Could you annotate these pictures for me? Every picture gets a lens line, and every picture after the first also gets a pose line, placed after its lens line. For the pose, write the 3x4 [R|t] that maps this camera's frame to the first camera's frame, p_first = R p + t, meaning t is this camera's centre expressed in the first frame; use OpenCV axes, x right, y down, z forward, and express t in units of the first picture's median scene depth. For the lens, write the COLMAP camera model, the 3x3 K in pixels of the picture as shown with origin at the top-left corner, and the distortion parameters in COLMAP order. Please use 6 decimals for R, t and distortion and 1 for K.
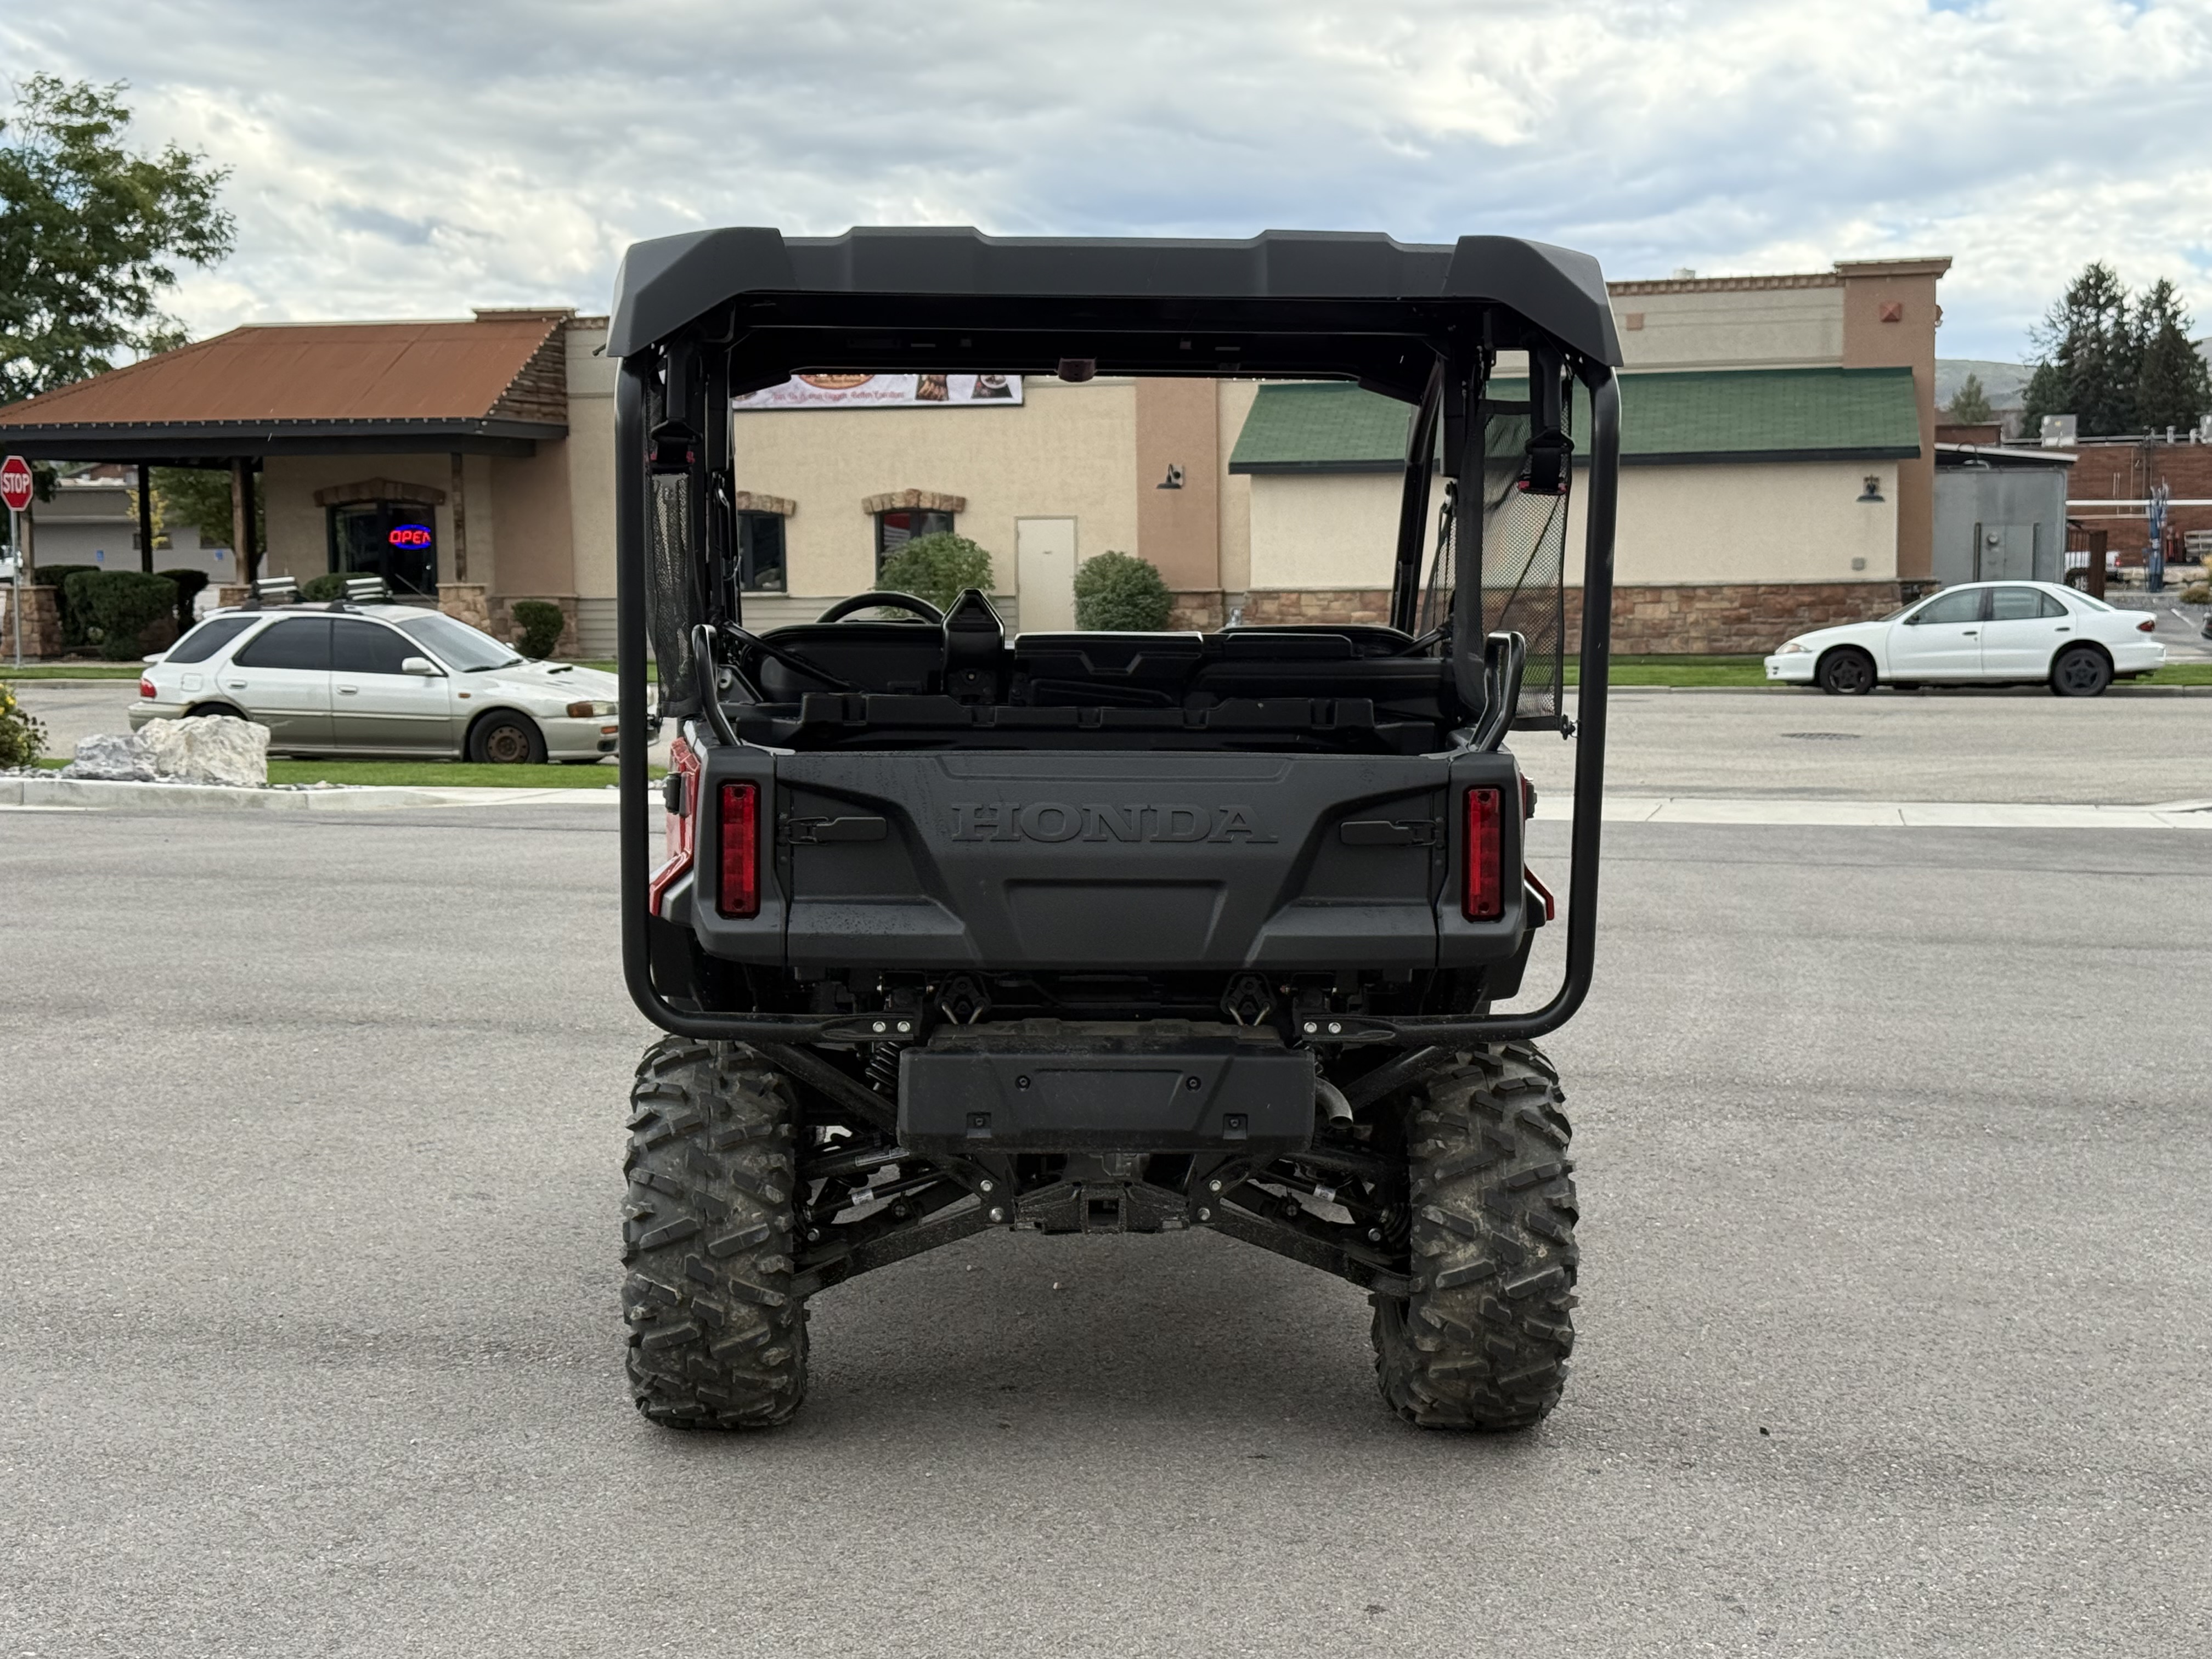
lens RADIAL K [[3186.9, 0, 1094.2], [0, 3186.9, 836.6], [0, 0, 1]] dist [0.146519, -0.100474]
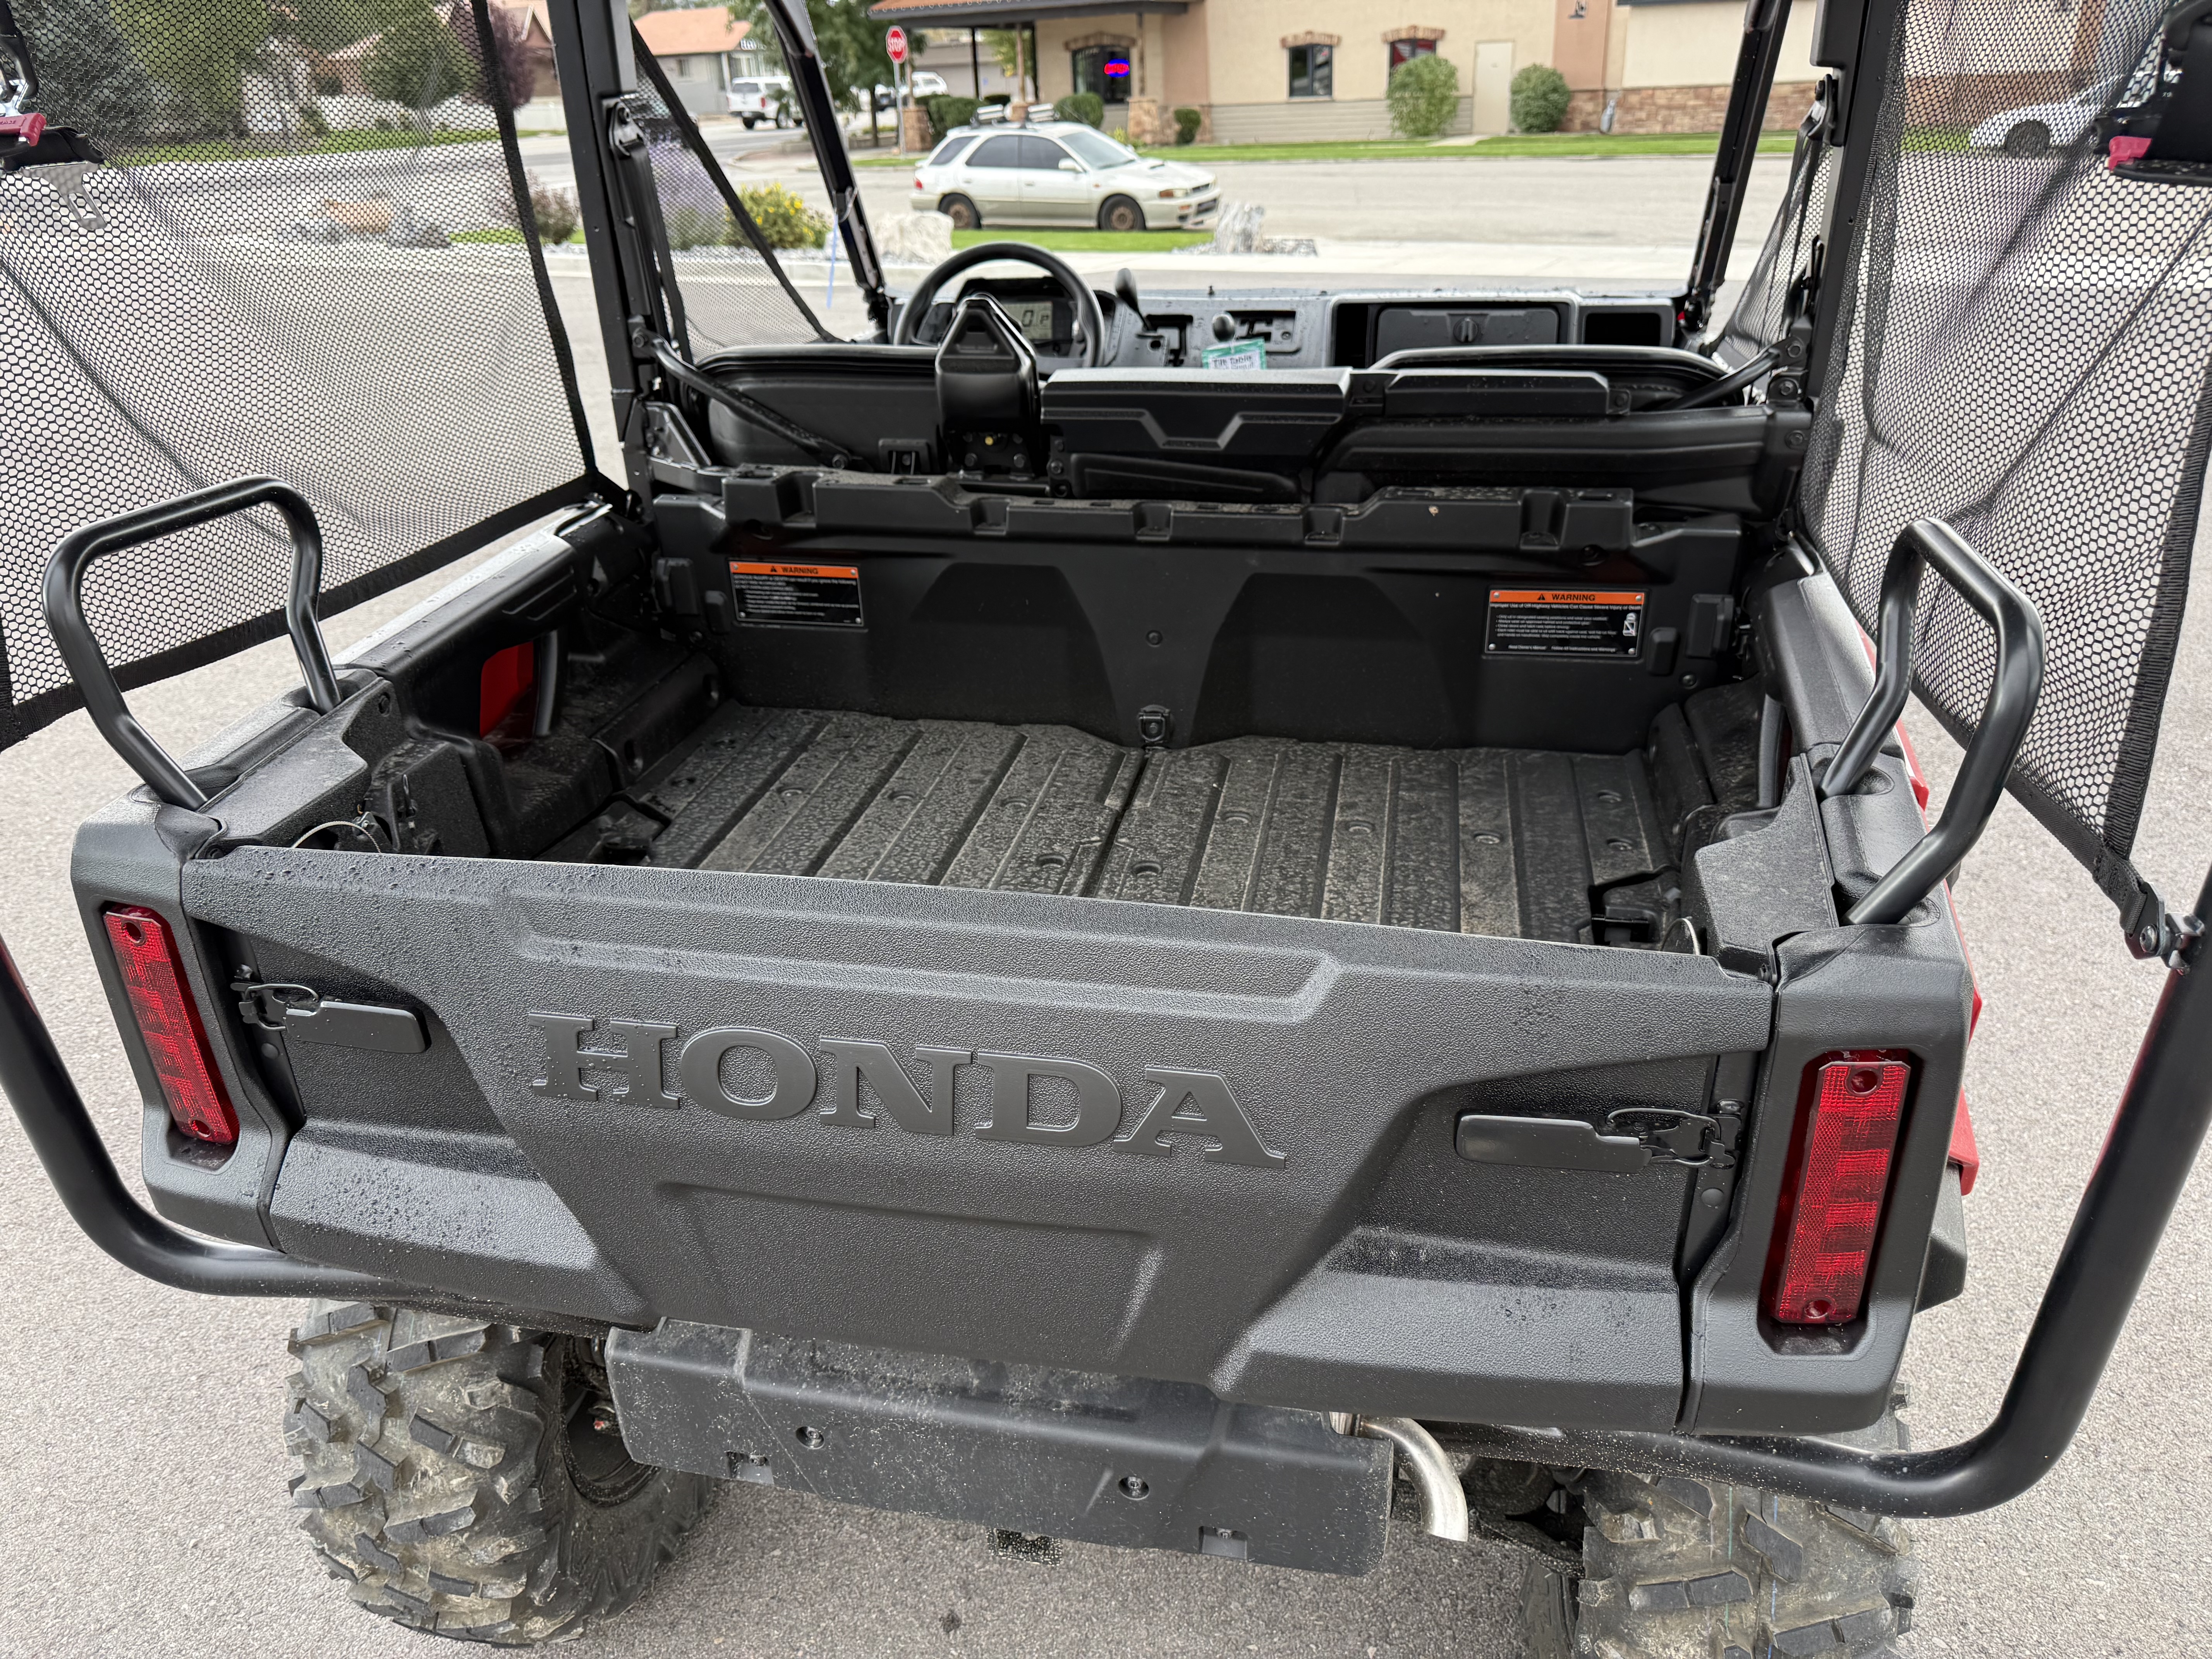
lens RADIAL K [[1570.8, 0, 1109.3], [0, 1570.8, 836.8], [0, 0, 1]] dist [0.030034, -0.035416]
pose [[0.970684, 0.078135, -0.227306, 0.009554], [0.008545, 0.933873, 0.357504, -0.013244], [0.240208, -0.348965, 0.905827, 0.102926]]
